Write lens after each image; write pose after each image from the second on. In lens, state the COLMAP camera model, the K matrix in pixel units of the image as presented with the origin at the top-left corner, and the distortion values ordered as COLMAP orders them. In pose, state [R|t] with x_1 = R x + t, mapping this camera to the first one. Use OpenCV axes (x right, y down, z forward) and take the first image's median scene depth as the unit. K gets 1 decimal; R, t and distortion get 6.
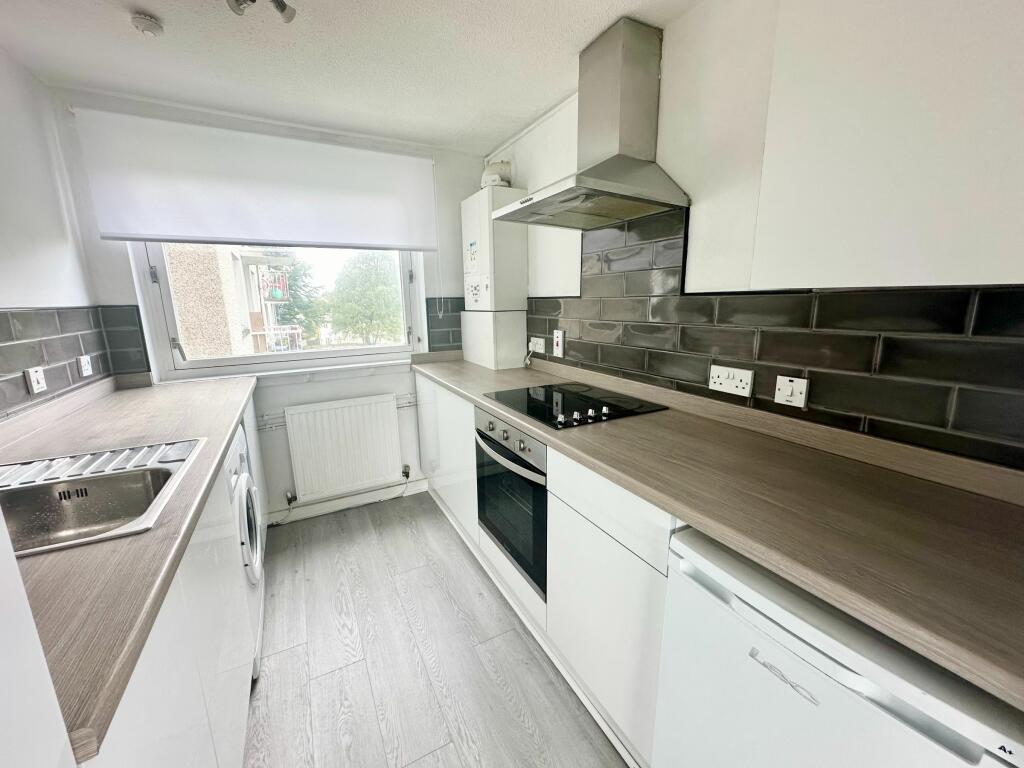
lens RADIAL K [[408.0, 0, 512.1], [0, 408.0, 385.5], [0, 0, 1]] dist [-0.001087, 0.000870]
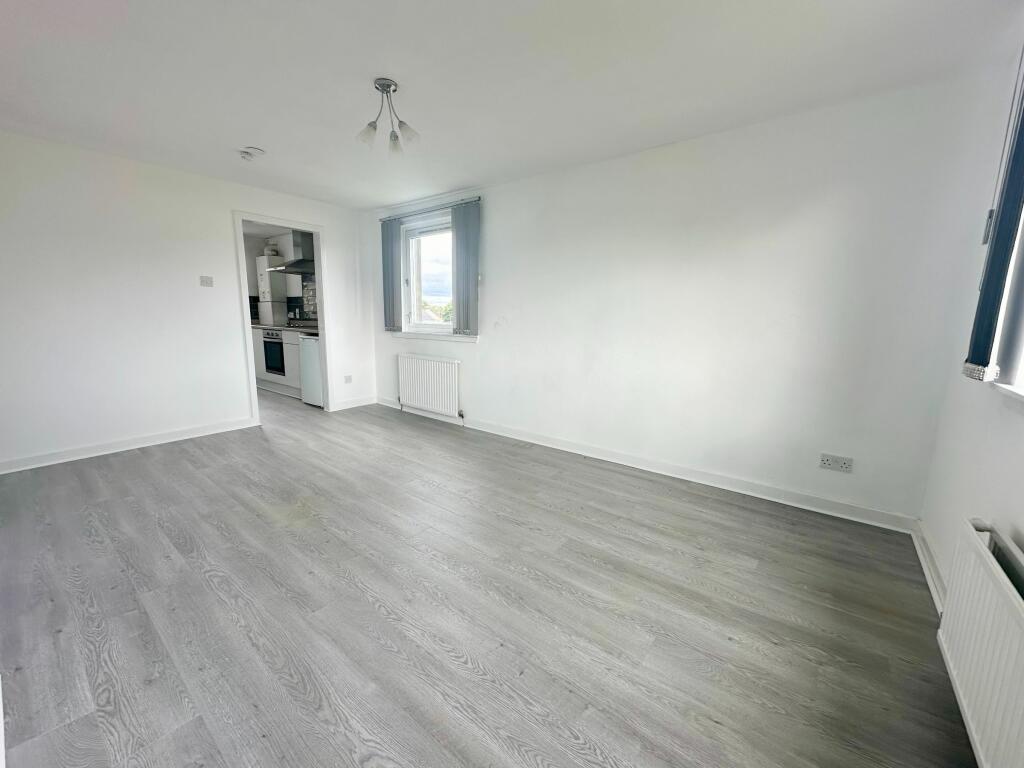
lens RADIAL K [[408.0, 0, 508.2], [0, 408.0, 386.3], [0, 0, 1]] dist [-0.001087, 0.000870]
pose [[0.916945, -0.039184, 0.397084, 0.415995], [0.052118, 0.998402, -0.021829, 0.722129], [-0.395595, 0.040711, 0.917522, -2.876620]]
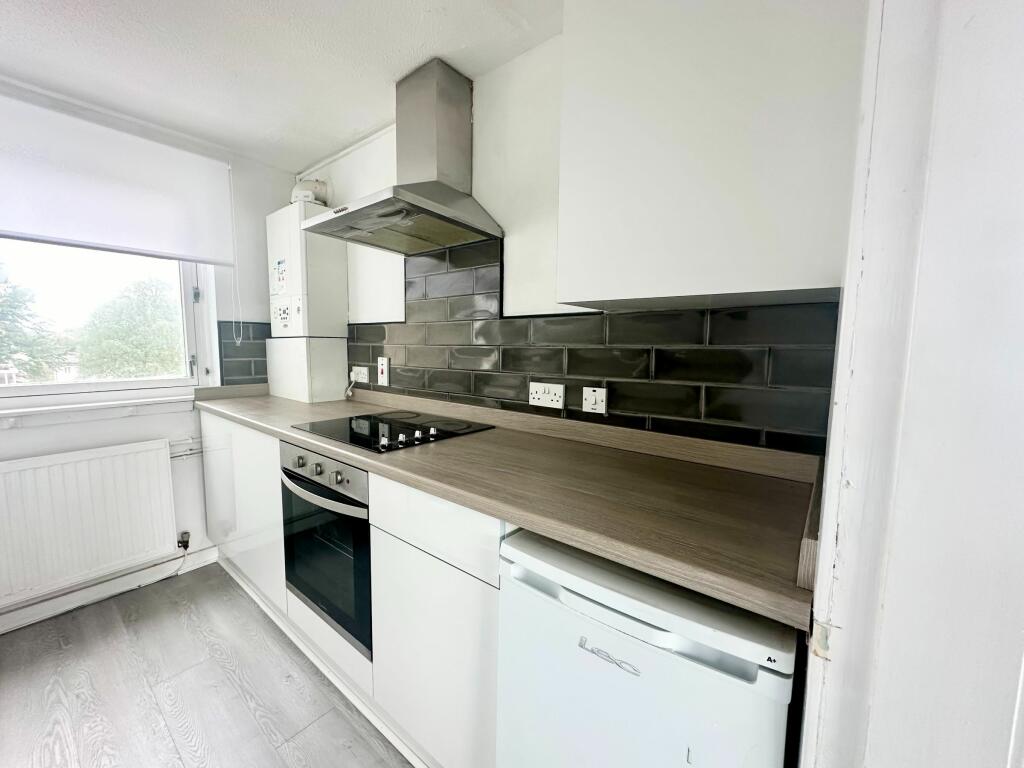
lens RADIAL K [[408.0, 0, 510.1], [0, 408.0, 385.9], [0, 0, 1]] dist [-0.001087, 0.000870]
pose [[0.920913, -0.011516, 0.389597, 0.021207], [0.054229, 0.993627, -0.098816, 0.053391], [-0.385977, 0.112128, 0.915669, 0.037683]]
